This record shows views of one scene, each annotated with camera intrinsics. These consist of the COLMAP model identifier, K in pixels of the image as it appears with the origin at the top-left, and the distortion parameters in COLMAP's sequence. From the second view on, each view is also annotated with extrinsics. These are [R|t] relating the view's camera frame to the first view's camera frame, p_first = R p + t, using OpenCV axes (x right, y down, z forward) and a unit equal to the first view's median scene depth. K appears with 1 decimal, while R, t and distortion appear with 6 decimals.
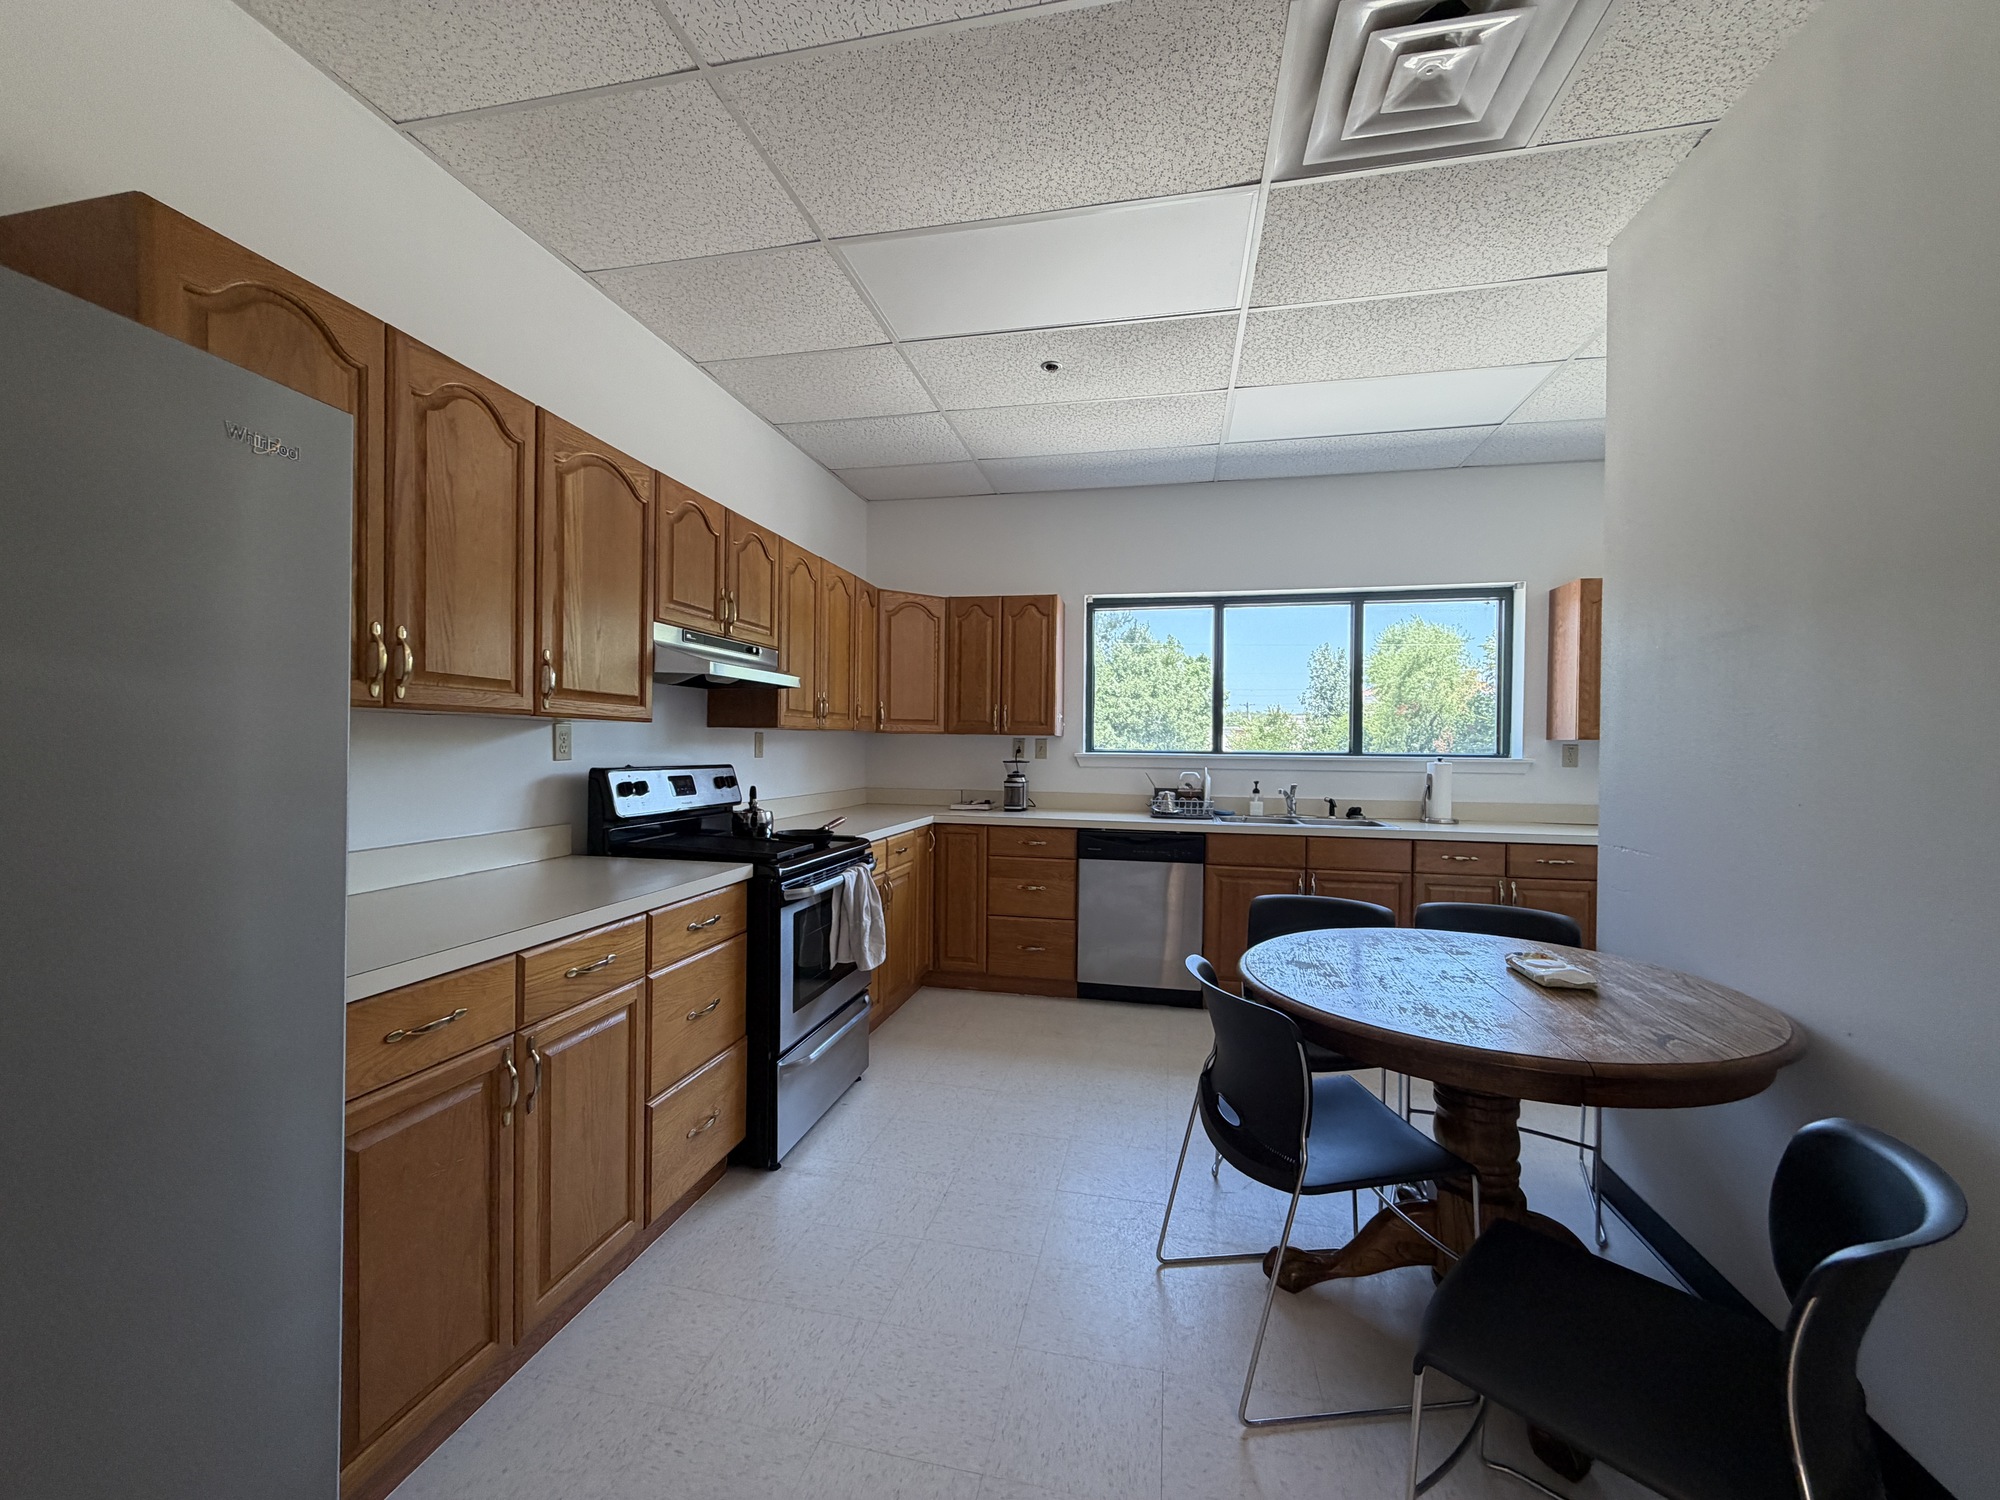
lens RADIAL K [[797.6, 0, 998.1], [0, 797.6, 750.3], [0, 0, 1]] dist [-0.001602, -0.000021]
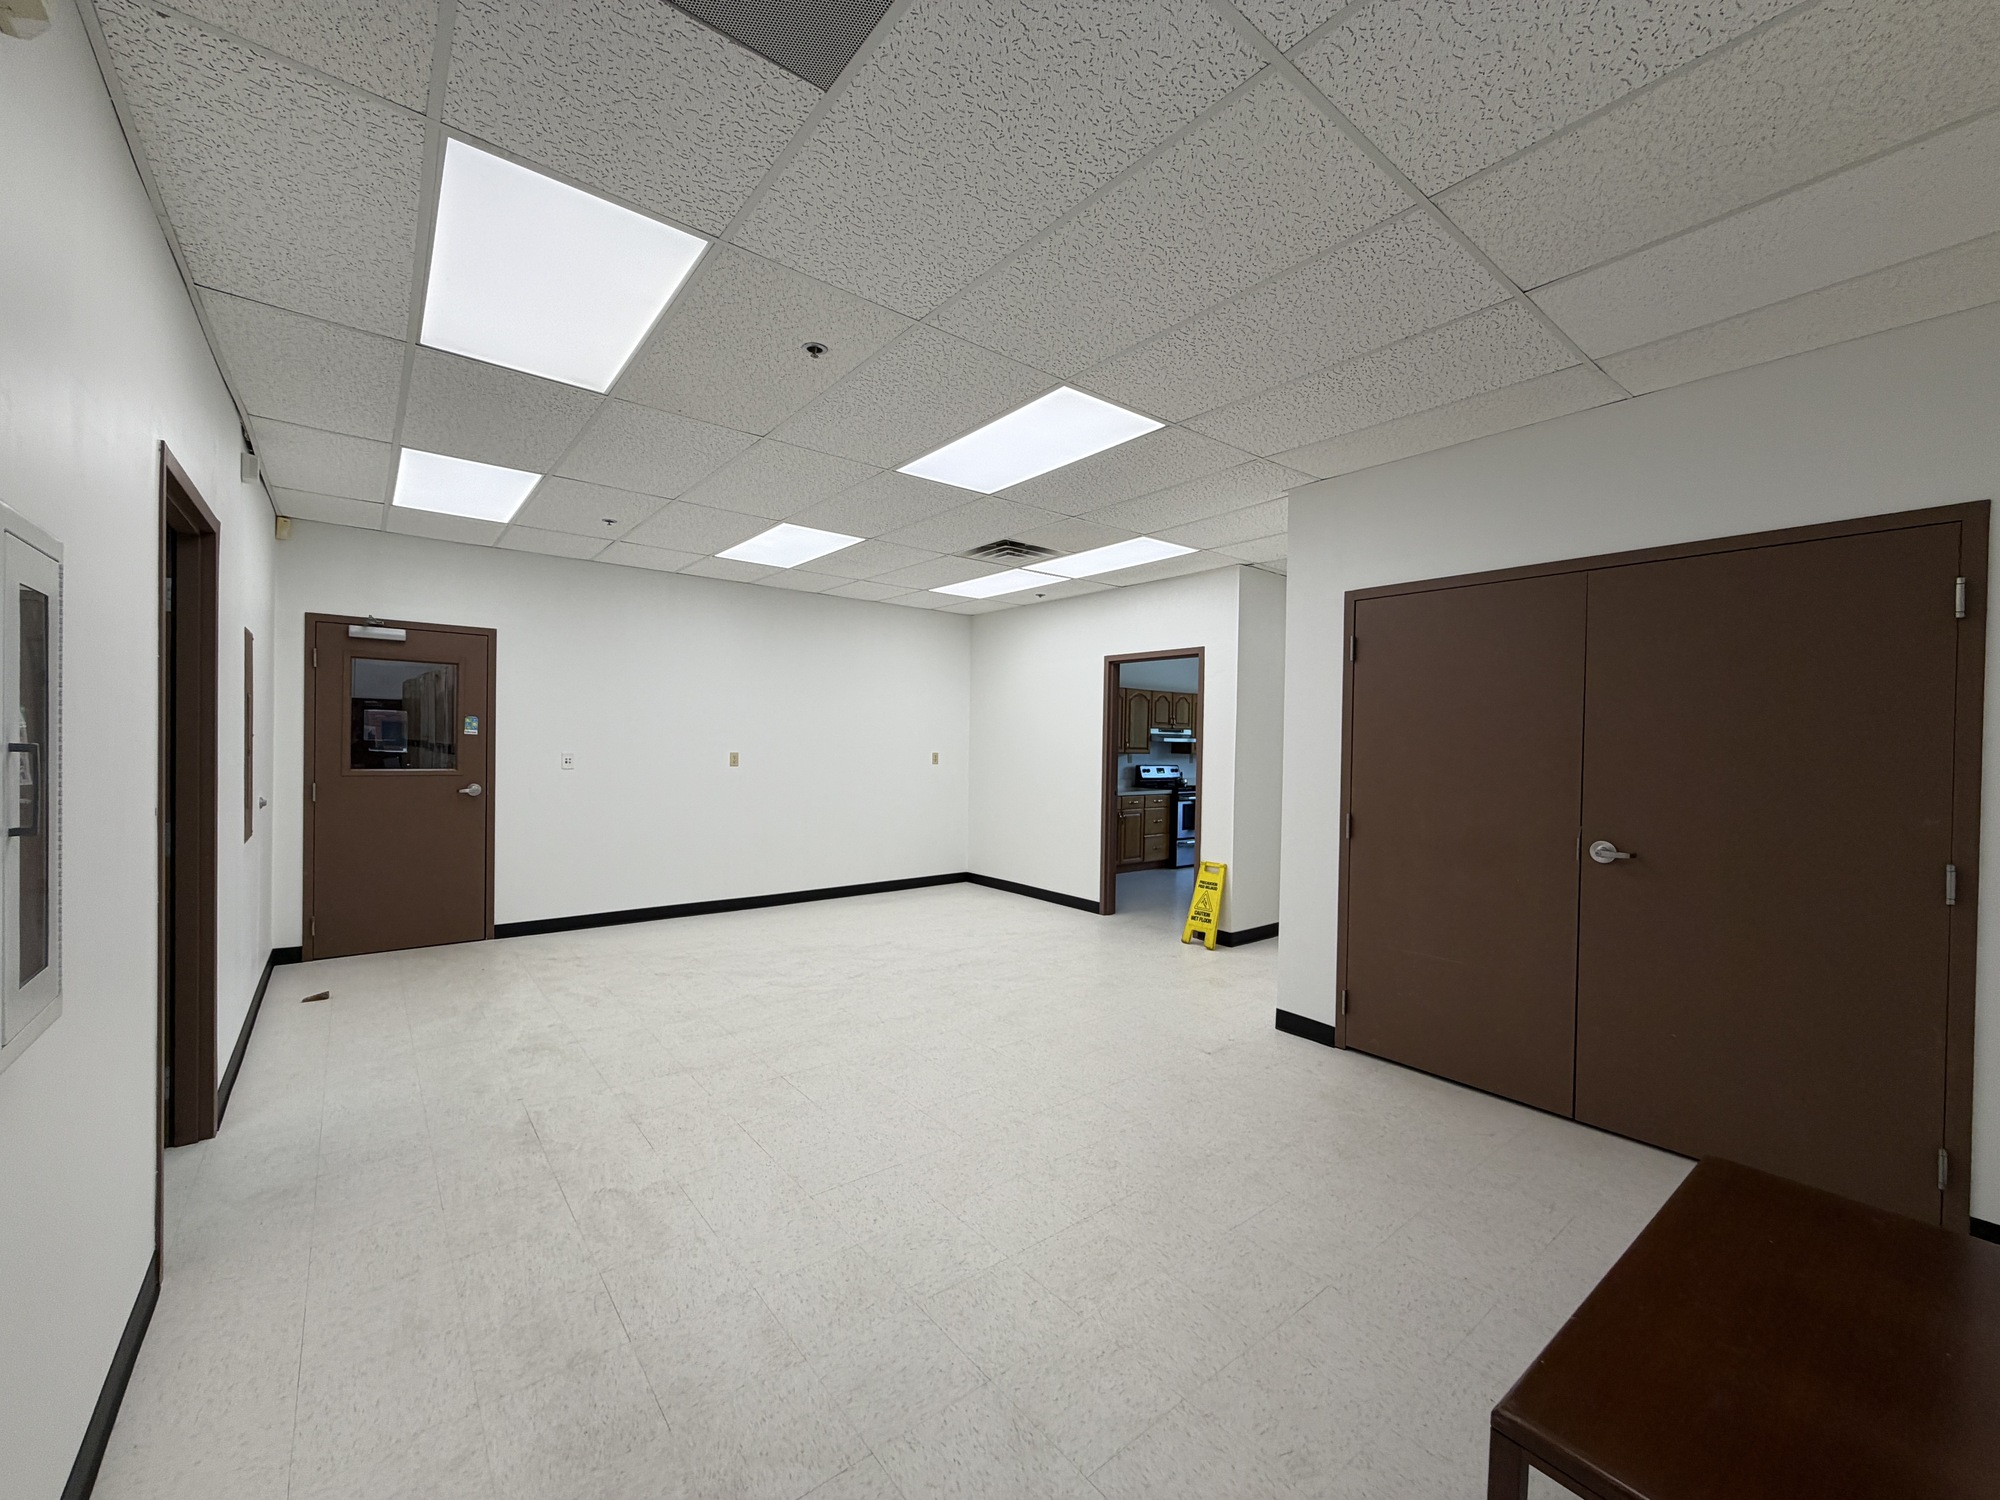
lens RADIAL K [[797.6, 0, 992.2], [0, 797.6, 759.4], [0, 0, 1]] dist [-0.001602, -0.000021]
pose [[0.781248, 0.016420, -0.624005, 1.459488], [-0.029028, 0.999528, -0.010041, 0.056631], [0.623546, 0.025958, 0.781356, -2.648356]]
